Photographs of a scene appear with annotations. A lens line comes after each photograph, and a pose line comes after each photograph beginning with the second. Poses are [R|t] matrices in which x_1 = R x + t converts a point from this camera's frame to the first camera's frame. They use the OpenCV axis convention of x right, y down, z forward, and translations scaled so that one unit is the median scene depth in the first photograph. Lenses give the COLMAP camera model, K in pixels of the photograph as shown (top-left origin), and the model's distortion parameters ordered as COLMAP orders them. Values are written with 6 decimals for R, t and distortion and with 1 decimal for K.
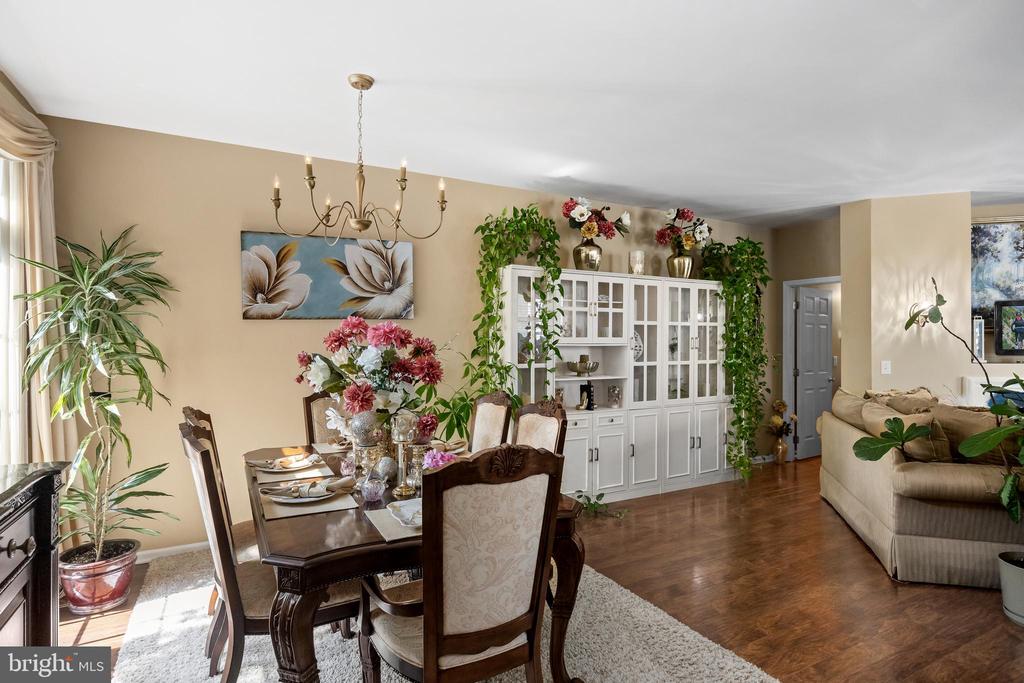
lens RADIAL K [[536.1, 0, 511.3], [0, 536.1, 341.2], [0, 0, 1]] dist [-0.006567, -0.001135]
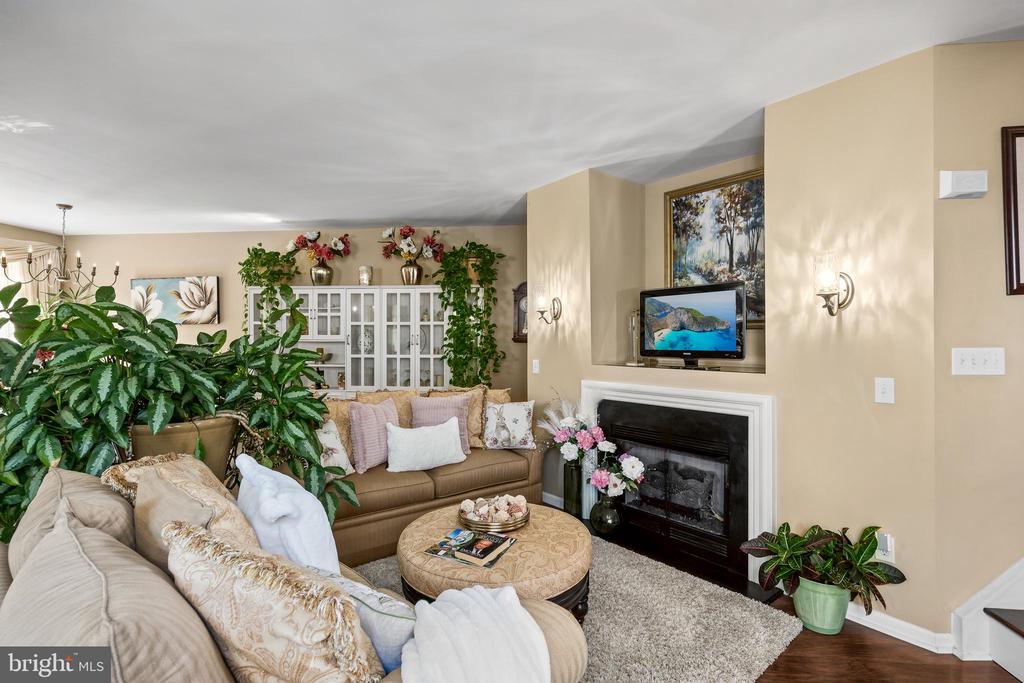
lens RADIAL K [[479.7, 0, 520.2], [0, 479.7, 342.9], [0, 0, 1]] dist [-0.021398, 0.001038]
pose [[0.828710, 0.010853, -0.559573, 1.402327], [-0.002063, 0.999864, 0.016338, -0.008784], [0.559674, -0.012385, 0.828620, 0.332027]]
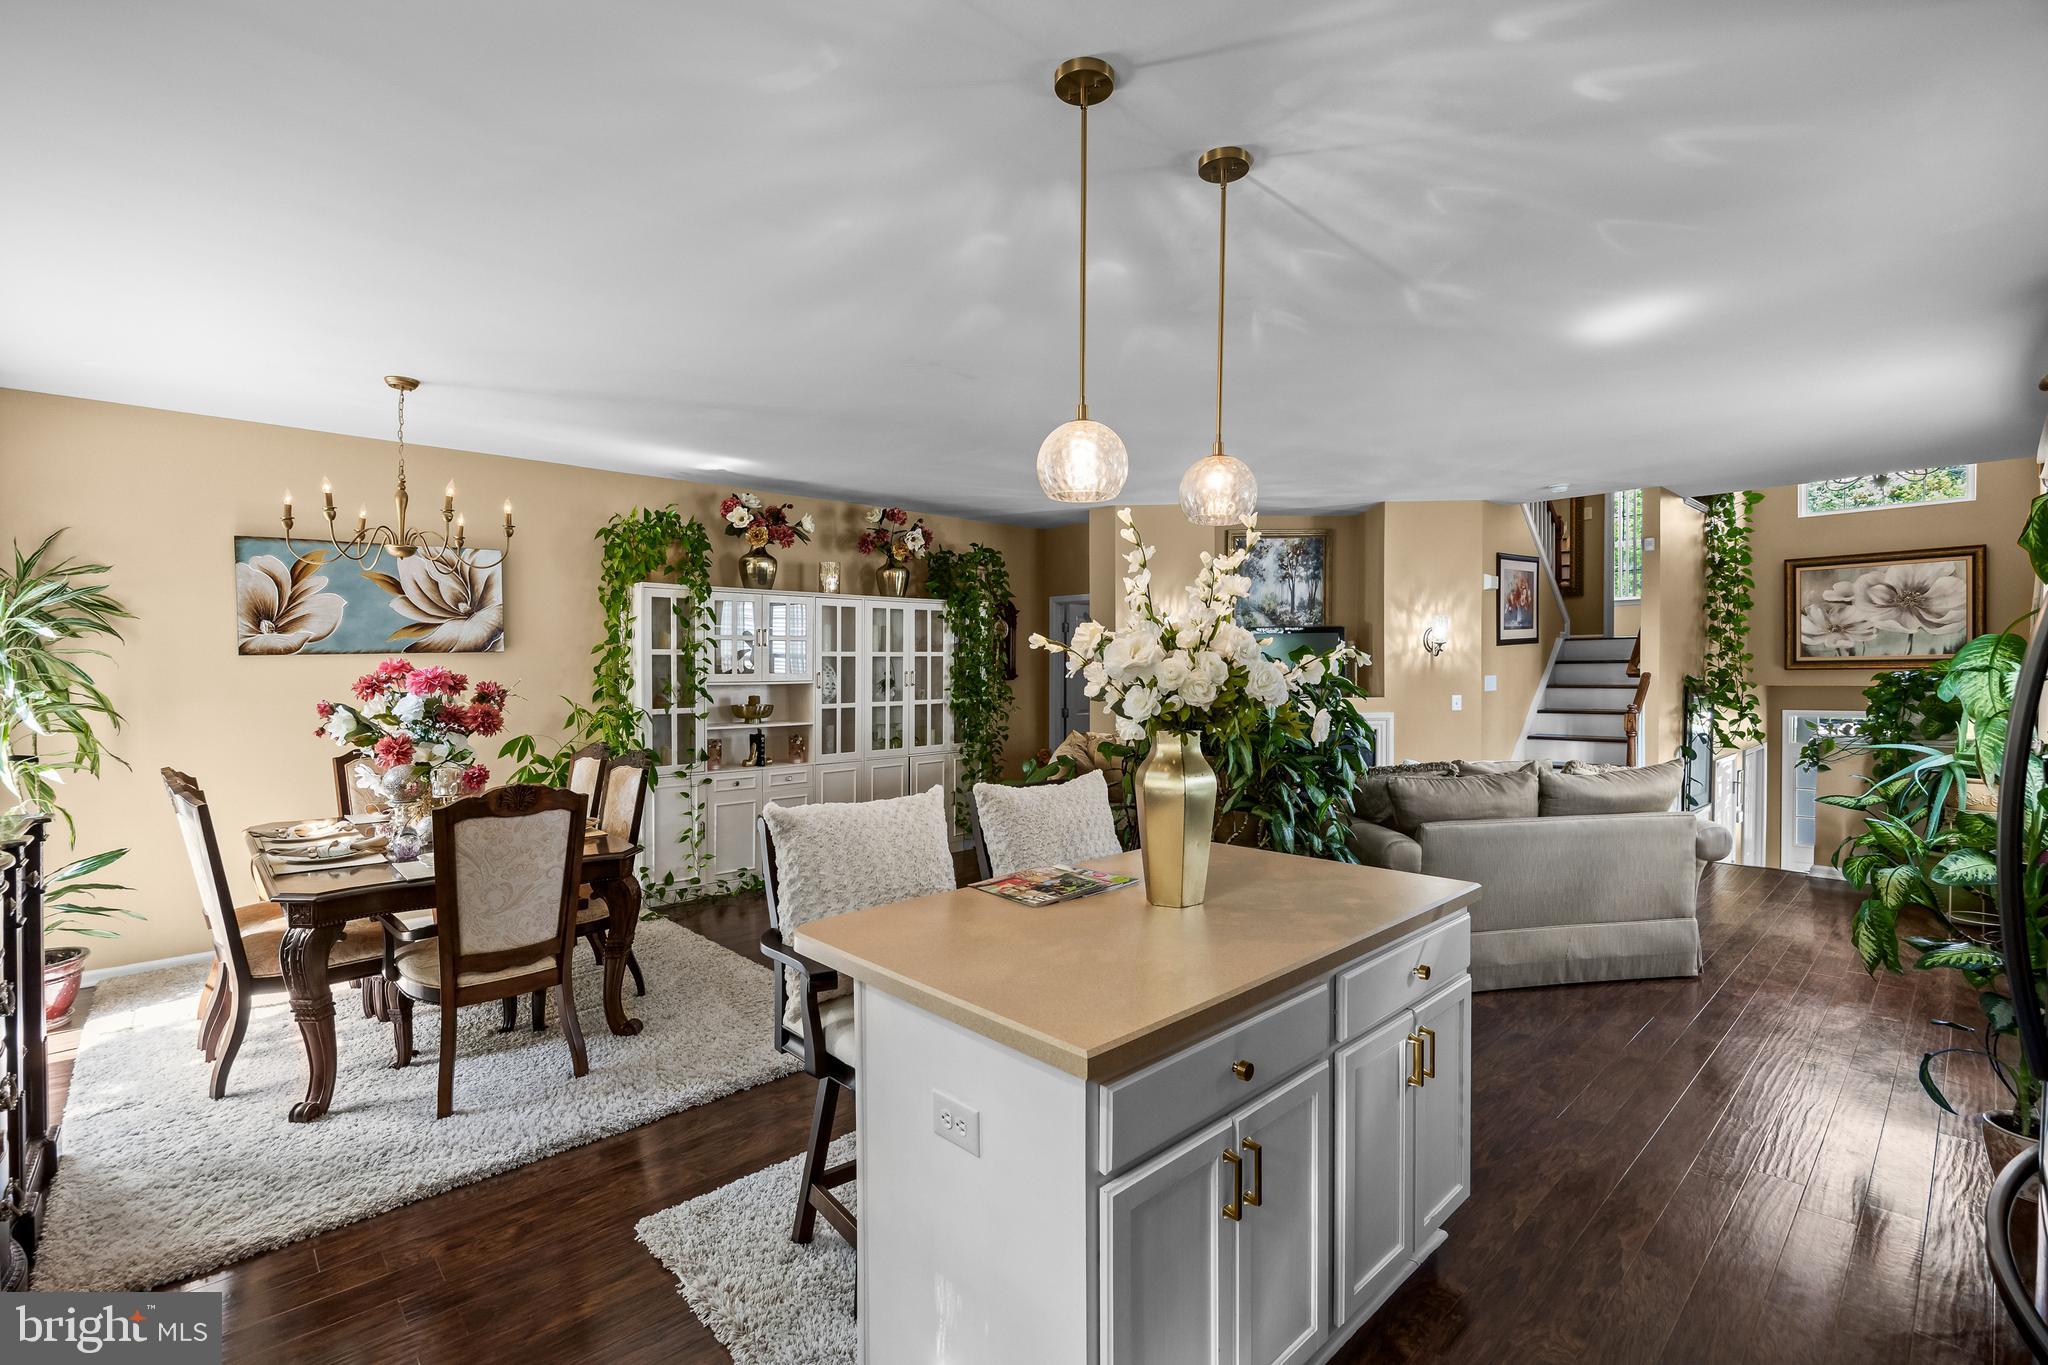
lens RADIAL K [[916.9, 0, 1024.2], [0, 916.9, 670.4], [0, 0, 1]] dist [-0.004729, -0.001860]
pose [[0.967829, -0.005433, 0.251551, 0.208016], [0.003739, 0.999967, 0.007212, -0.022066], [-0.251582, -0.006040, 0.967817, -0.444155]]
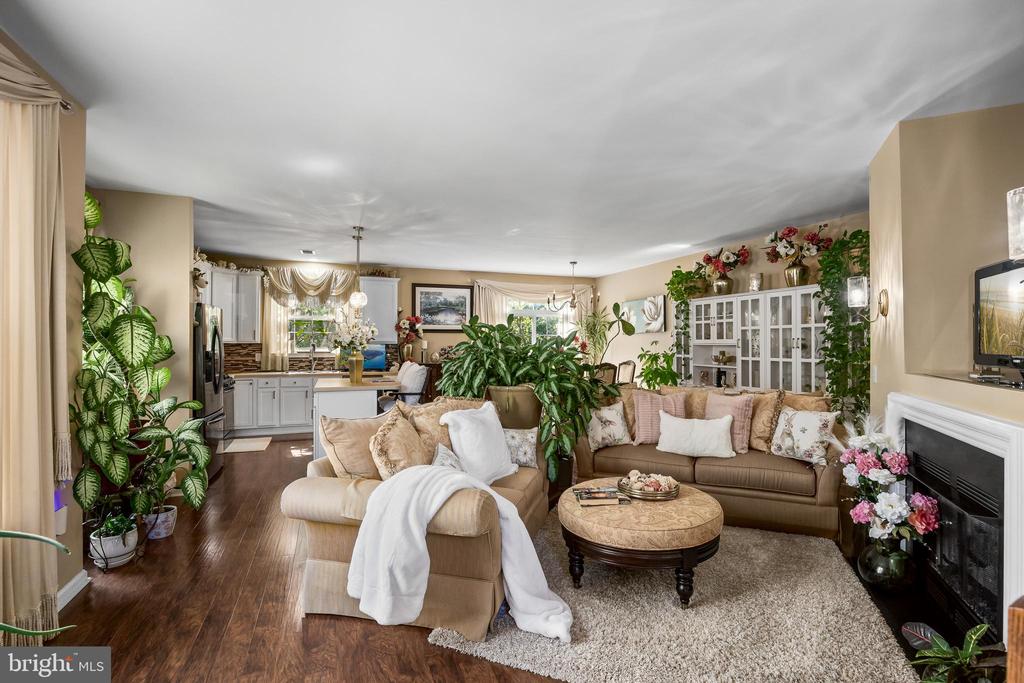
lens RADIAL K [[479.7, 0, 522.9], [0, 479.7, 340.9], [0, 0, 1]] dist [-0.021398, 0.001038]
pose [[-0.117589, -0.003334, -0.993057, 1.762619], [0.007353, 0.999964, -0.004228, -0.001368], [0.993035, -0.007799, -0.117561, 0.690588]]
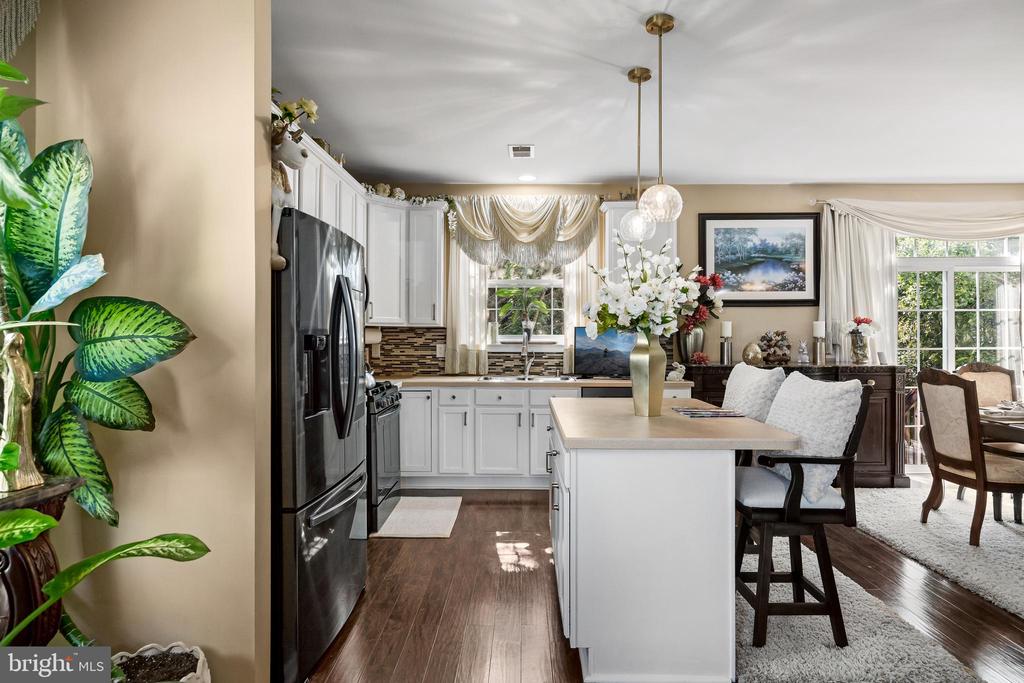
lens RADIAL K [[572.9, 0, 518.8], [0, 572.9, 339.3], [0, 0, 1]] dist [0.002618, -0.000553]
pose [[-0.482692, 0.007300, -0.875760, 1.104939], [0.007157, 0.999965, 0.004391, 0.015919], [0.875761, -0.004148, -0.482727, 0.239954]]
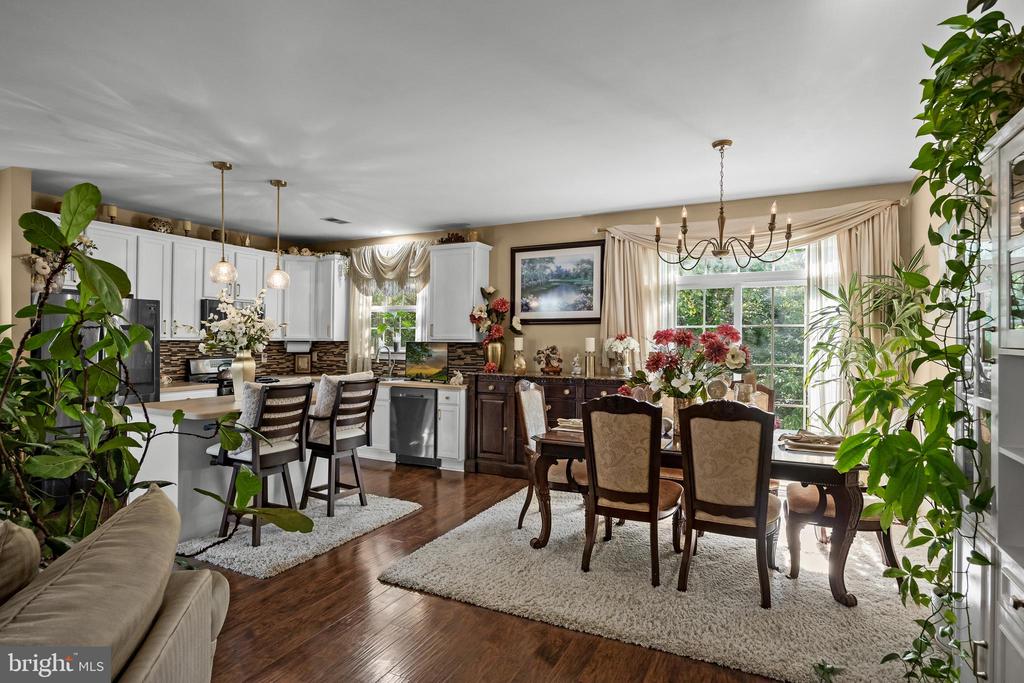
lens RADIAL K [[536.1, 0, 509.6], [0, 536.1, 340.4], [0, 0, 1]] dist [-0.006567, -0.001135]
pose [[-0.822138, -0.003286, -0.569279, 0.596081], [0.000358, 0.999980, -0.006289, 0.001703], [0.569288, -0.005374, -0.822120, 1.186911]]
